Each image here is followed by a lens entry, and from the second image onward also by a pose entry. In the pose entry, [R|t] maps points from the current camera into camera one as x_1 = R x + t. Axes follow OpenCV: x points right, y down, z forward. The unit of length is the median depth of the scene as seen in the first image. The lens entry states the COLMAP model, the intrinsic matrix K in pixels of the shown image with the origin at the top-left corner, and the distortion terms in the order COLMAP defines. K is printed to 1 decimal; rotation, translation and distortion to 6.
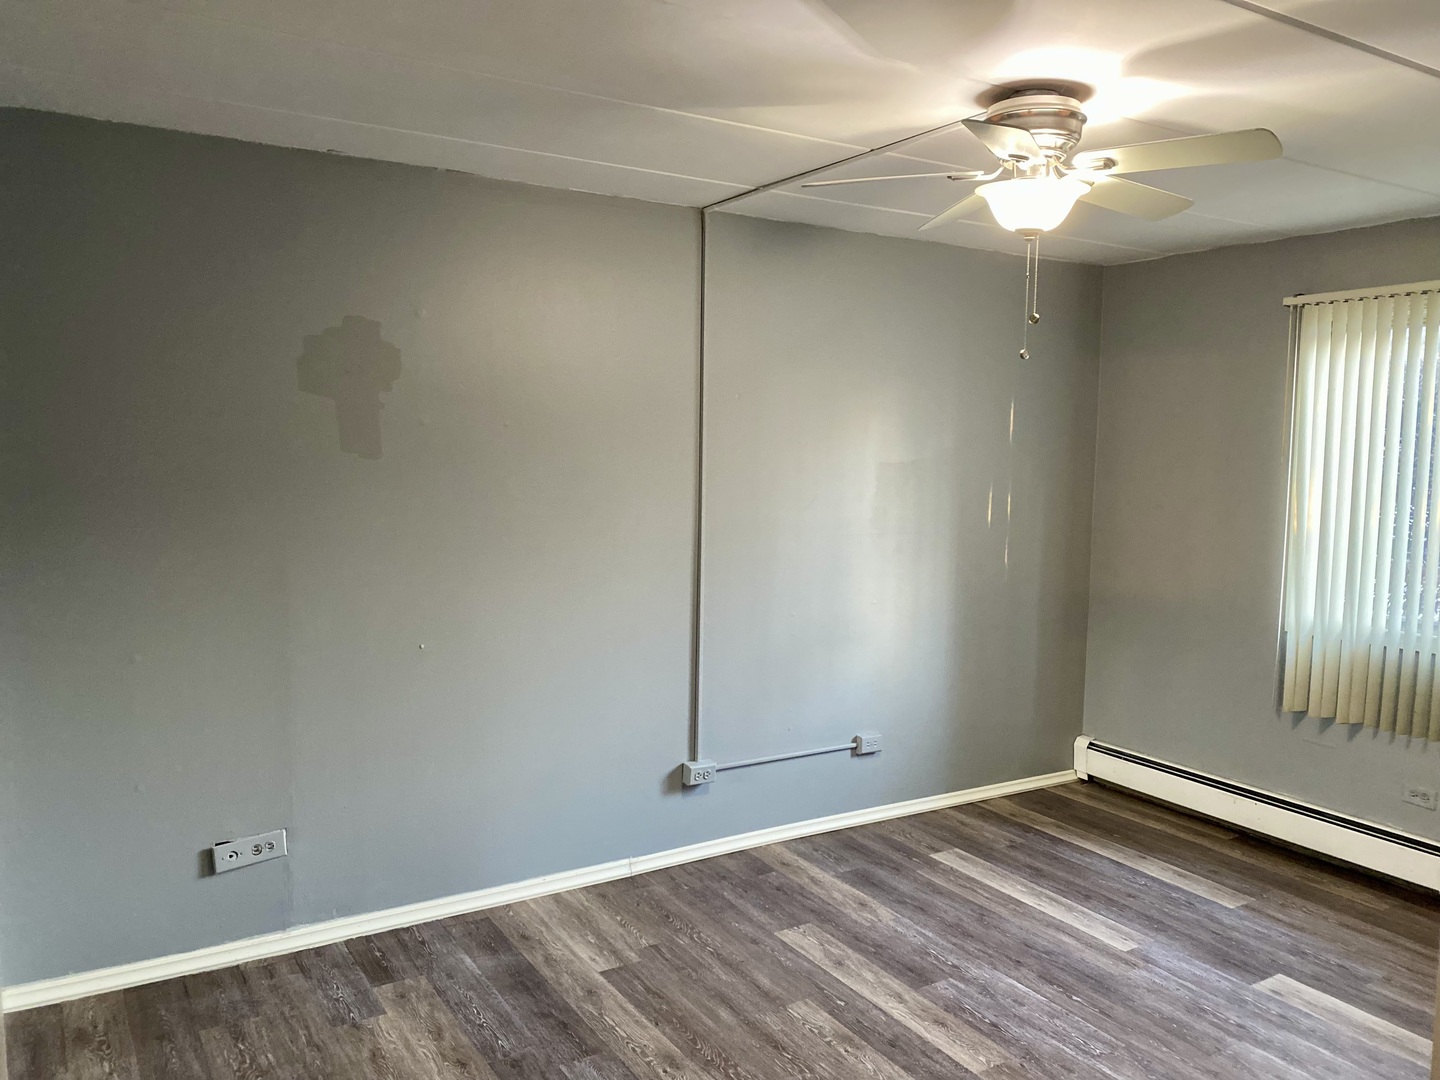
lens RADIAL K [[1107.7, 0, 722.9], [0, 1107.7, 544.0], [0, 0, 1]] dist [0.050025, -0.038690]
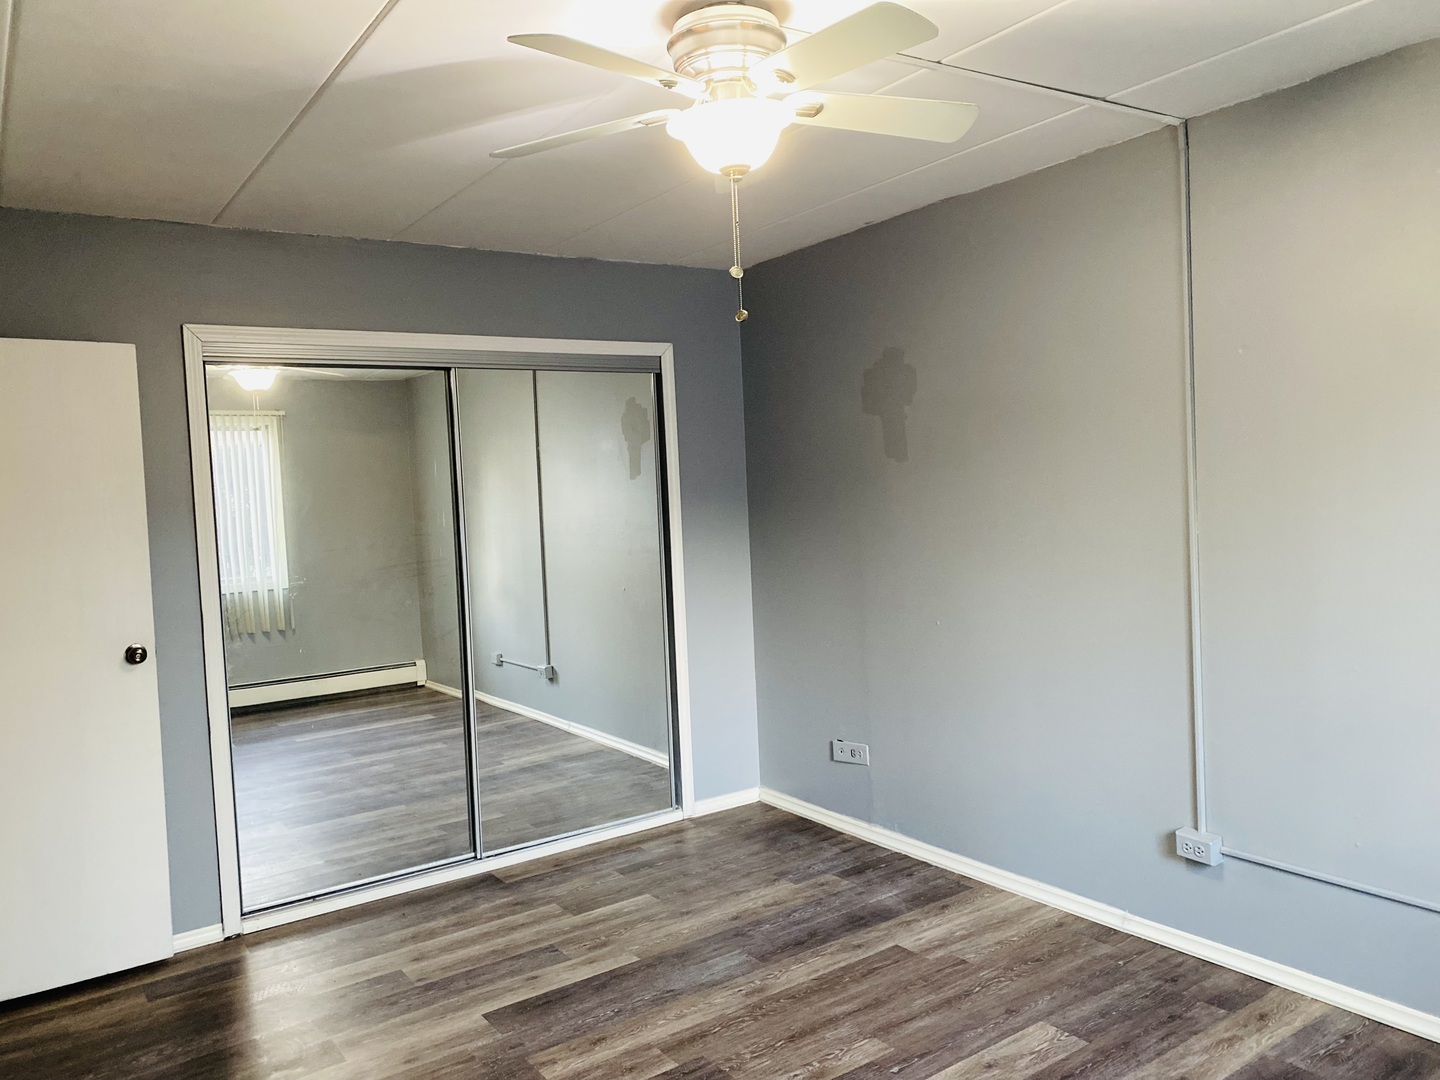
lens RADIAL K [[1107.7, 0, 725.3], [0, 1107.7, 535.9], [0, 0, 1]] dist [0.050025, -0.038690]
pose [[0.054413, 0.031748, -0.998014, 0.889519], [-0.046366, 0.998497, 0.029235, -0.020744], [0.997441, 0.044683, 0.055803, 0.747363]]
